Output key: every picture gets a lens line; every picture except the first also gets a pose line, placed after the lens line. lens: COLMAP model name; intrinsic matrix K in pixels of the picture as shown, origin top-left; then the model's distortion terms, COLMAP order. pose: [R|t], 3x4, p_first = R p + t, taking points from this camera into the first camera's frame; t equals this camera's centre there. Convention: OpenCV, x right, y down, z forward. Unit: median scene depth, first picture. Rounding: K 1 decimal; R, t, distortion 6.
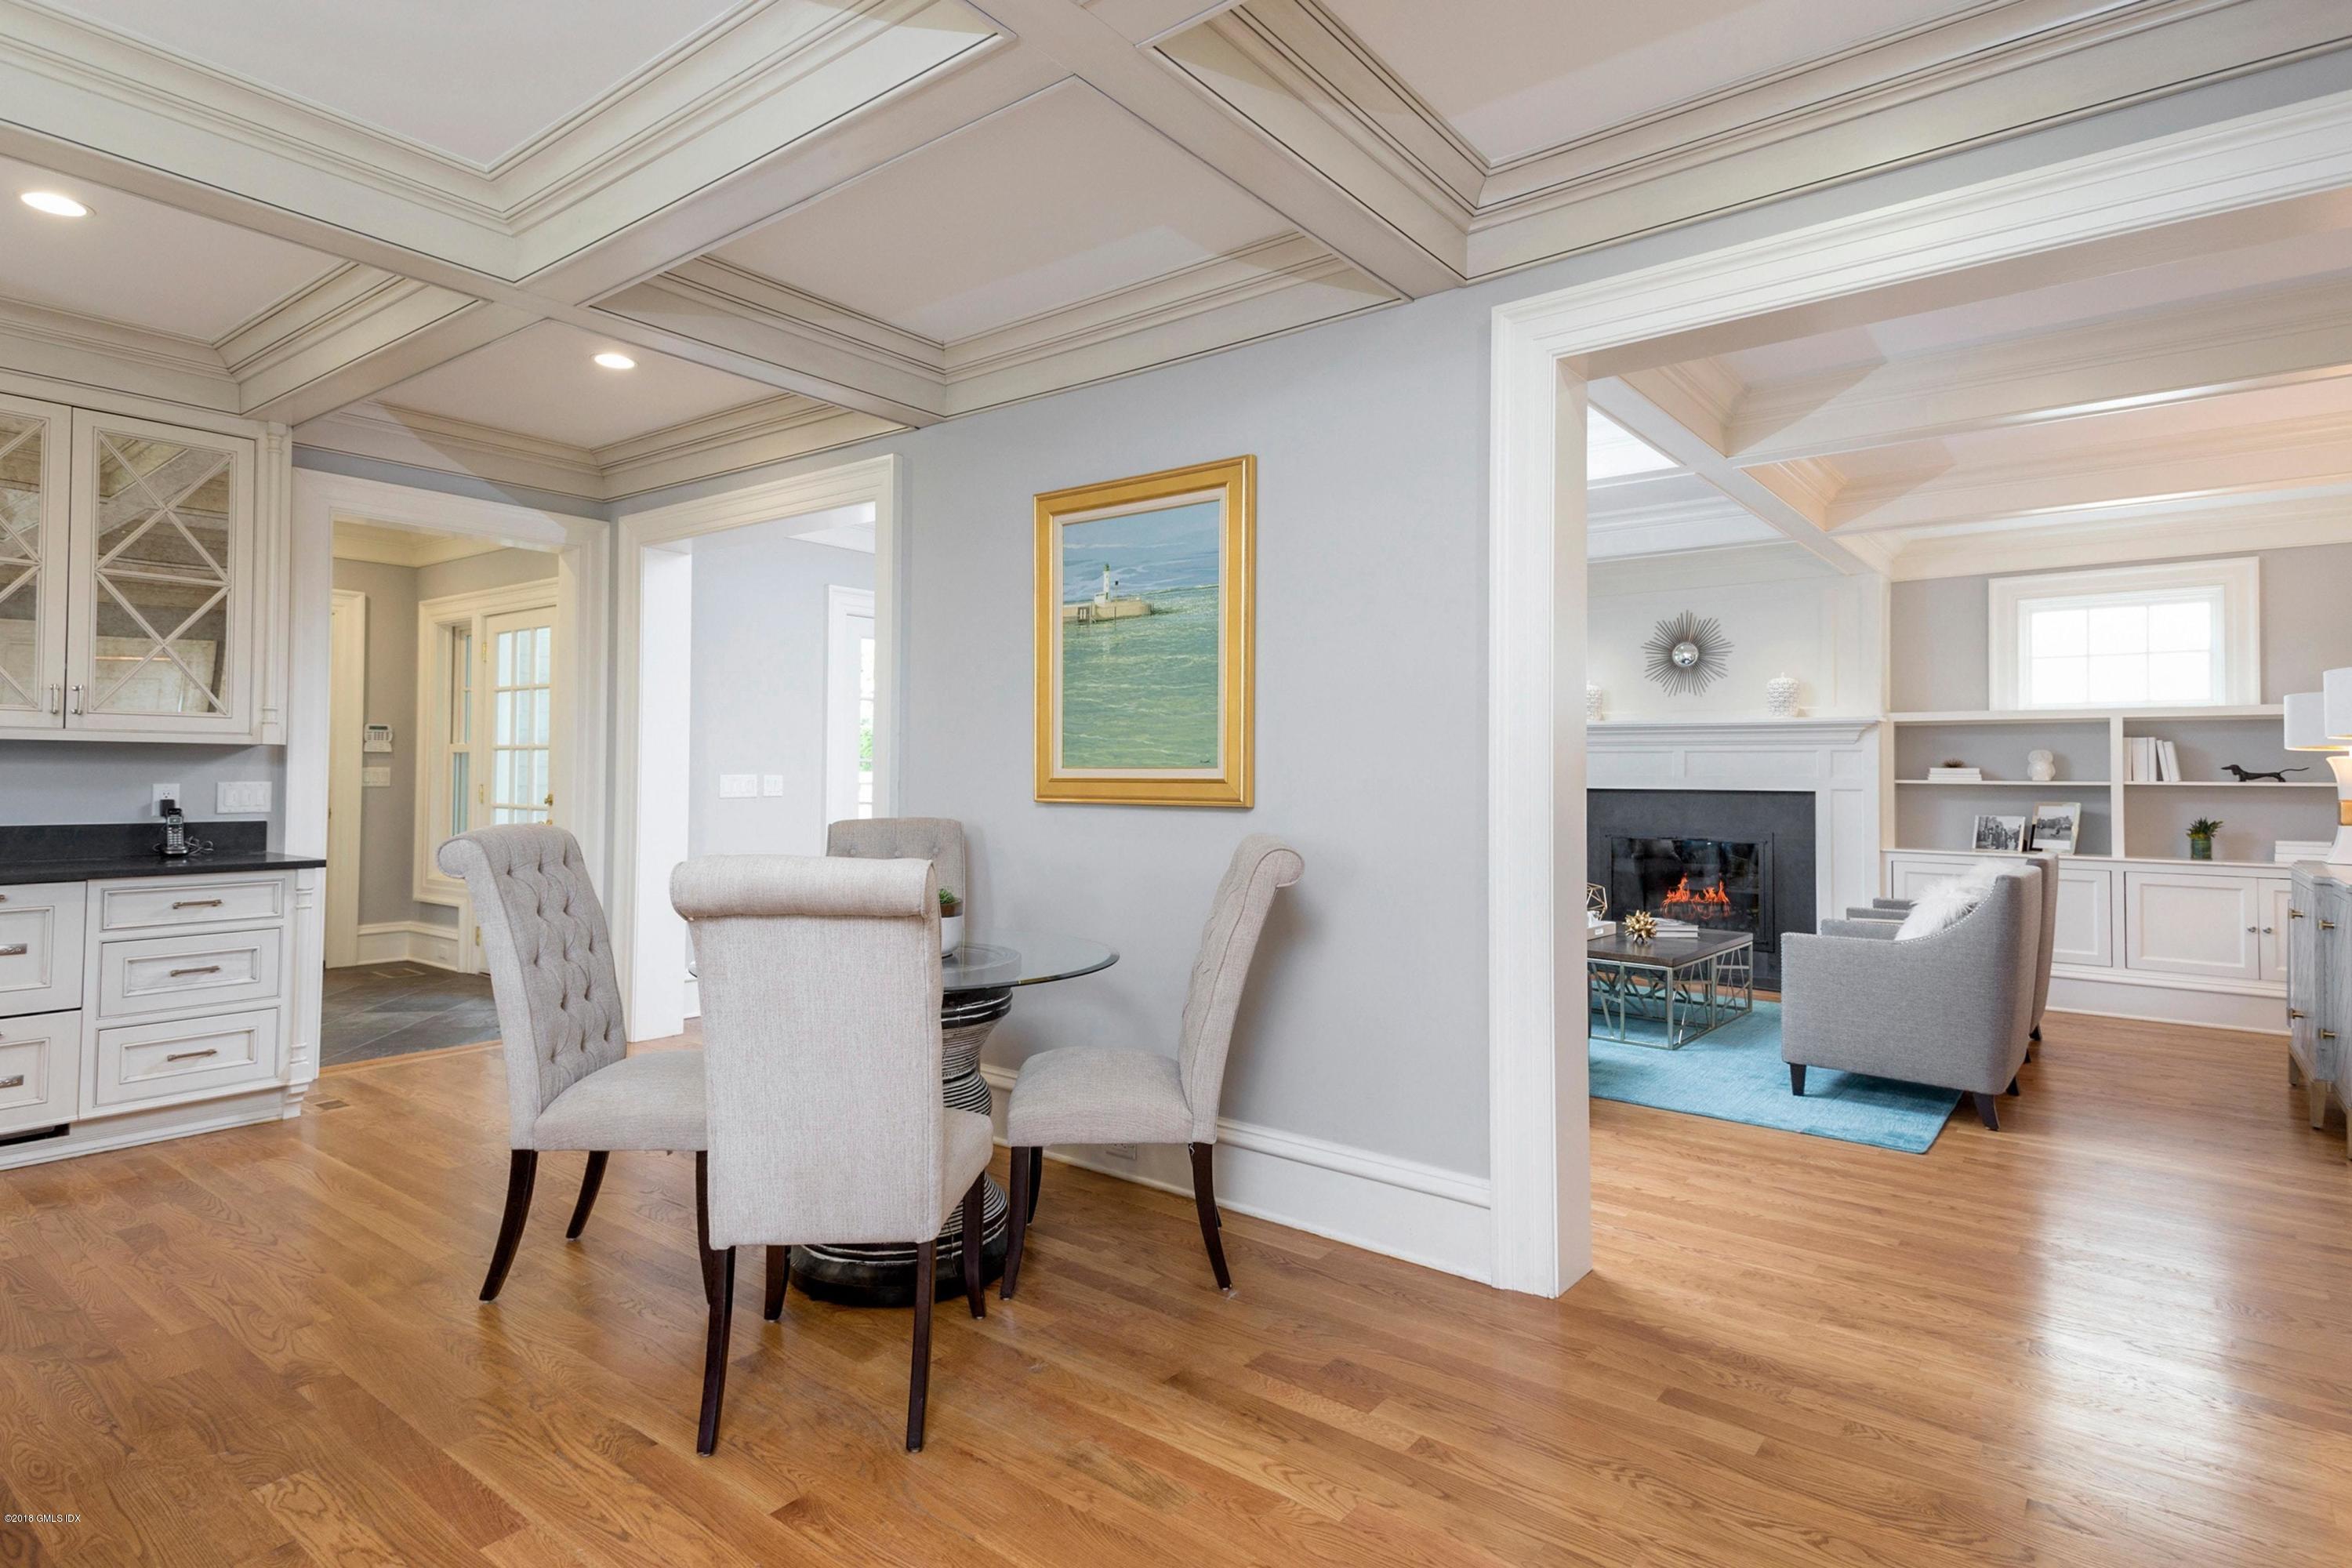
lens RADIAL K [[1225.0, 0, 1205.2], [0, 1225.0, 738.8], [0, 0, 1]] dist [0.036467, 0.000848]
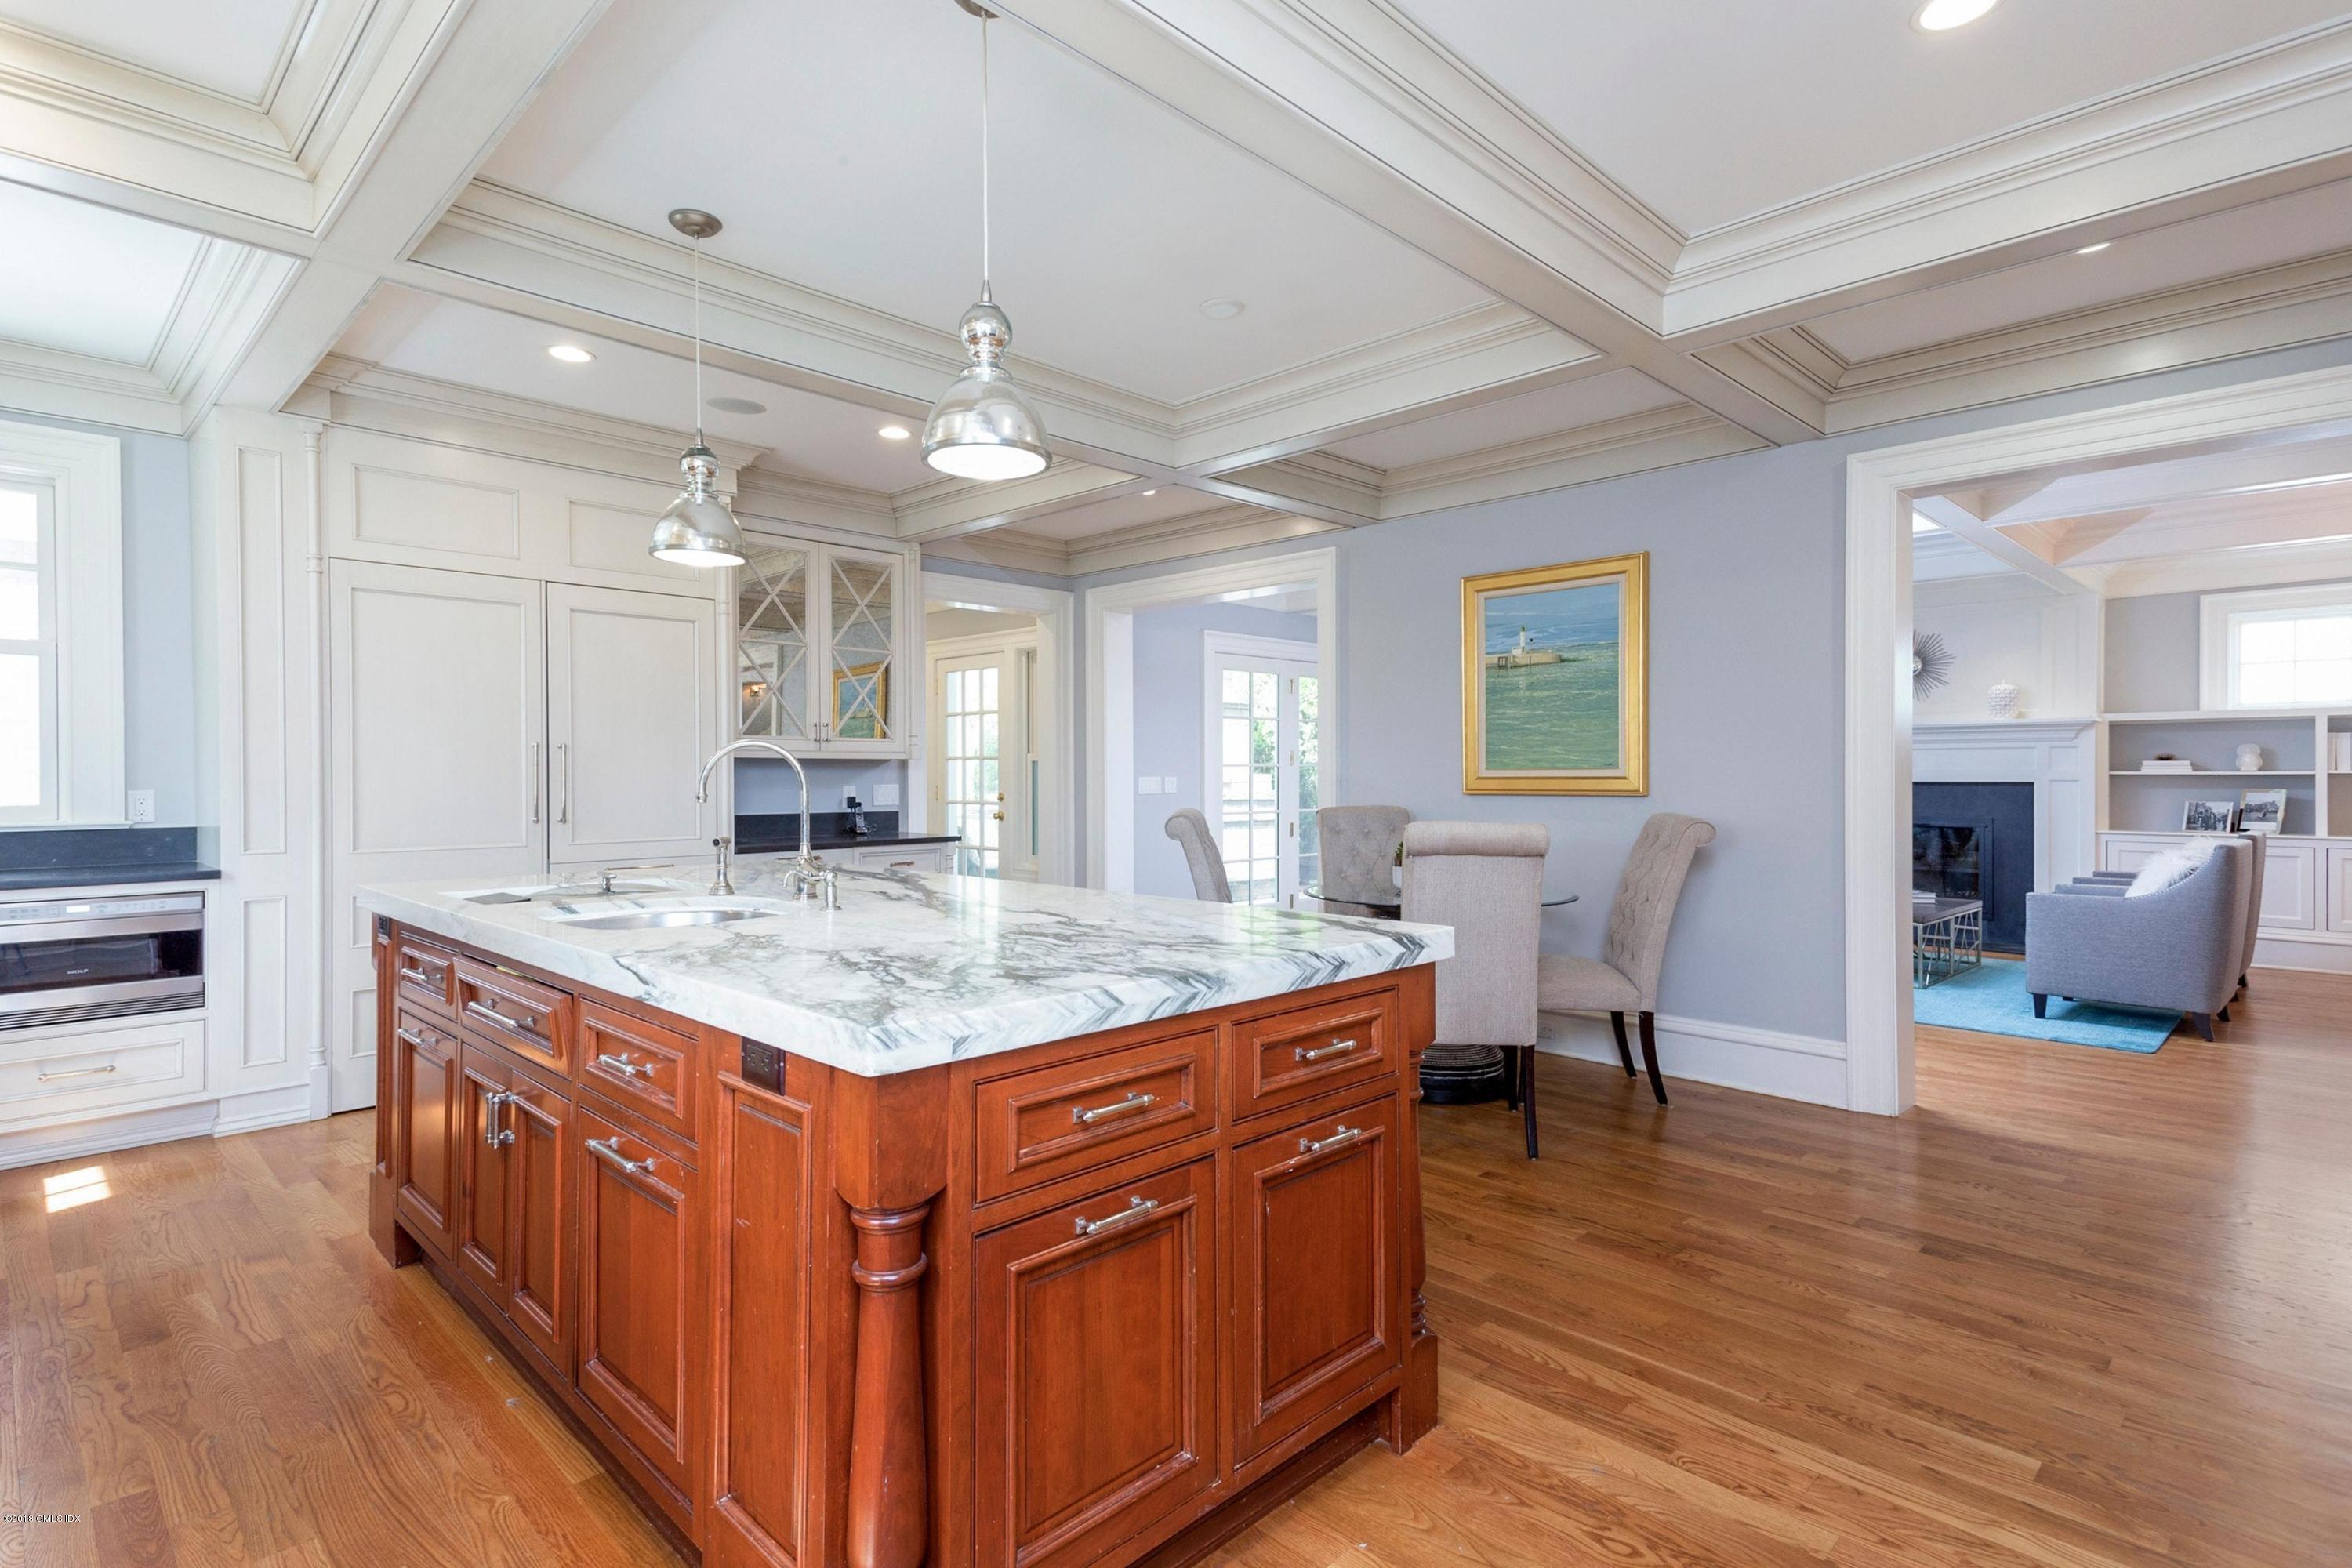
lens RADIAL K [[1181.8, 0, 1170.0], [0, 1181.8, 773.1], [0, 0, 1]] dist [0.023239, -0.004695]
pose [[0.990776, -0.010296, -0.135119, -0.242713], [0.014104, 0.999529, 0.027254, -0.012508], [0.134775, -0.028908, 0.990454, -0.339560]]
